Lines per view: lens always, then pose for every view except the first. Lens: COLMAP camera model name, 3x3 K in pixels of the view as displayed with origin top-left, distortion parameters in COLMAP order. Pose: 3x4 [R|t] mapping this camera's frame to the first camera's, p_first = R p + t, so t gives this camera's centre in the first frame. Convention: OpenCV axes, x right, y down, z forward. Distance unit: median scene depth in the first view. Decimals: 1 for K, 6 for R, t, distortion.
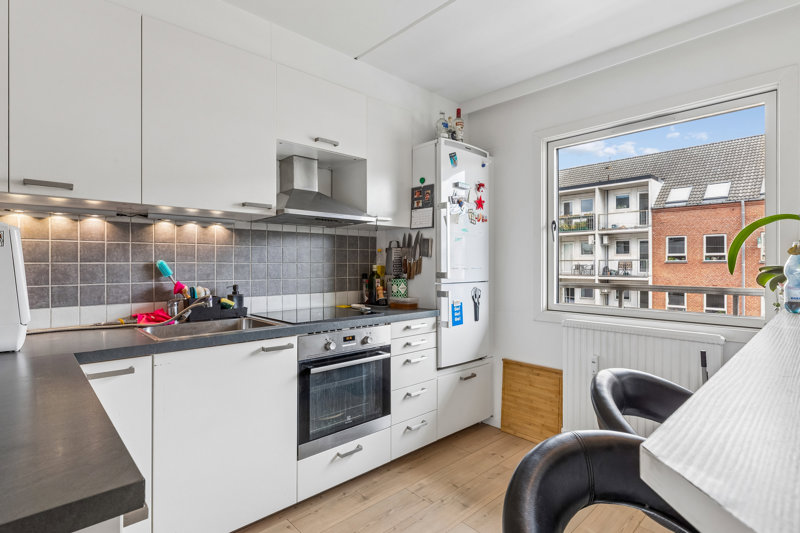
lens RADIAL K [[409.6, 0, 400.3], [0, 409.6, 264.5], [0, 0, 1]] dist [-0.000612, -0.000189]
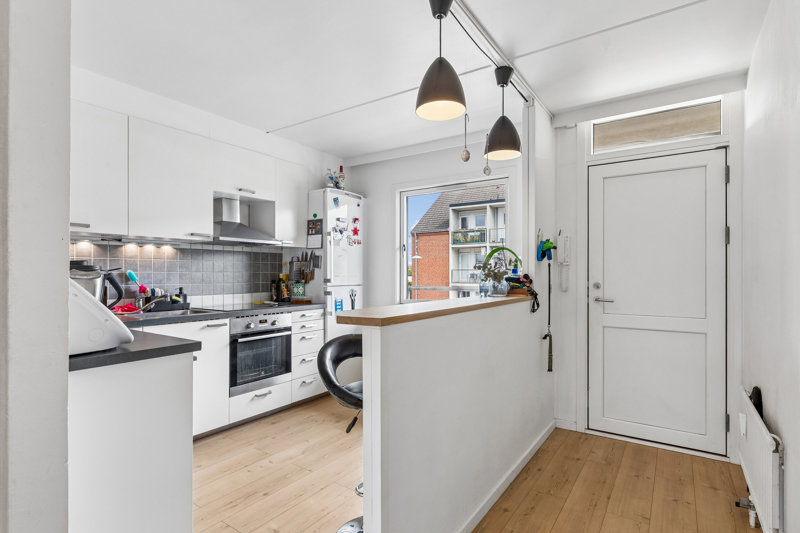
lens RADIAL K [[409.6, 0, 397.0], [0, 409.6, 272.0], [0, 0, 1]] dist [-0.000612, -0.000189]
pose [[0.978708, 0.001080, 0.205253, 0.044233], [-0.000416, 0.999995, -0.003280, -0.000045], [-0.205255, 0.003125, 0.978703, -0.525404]]
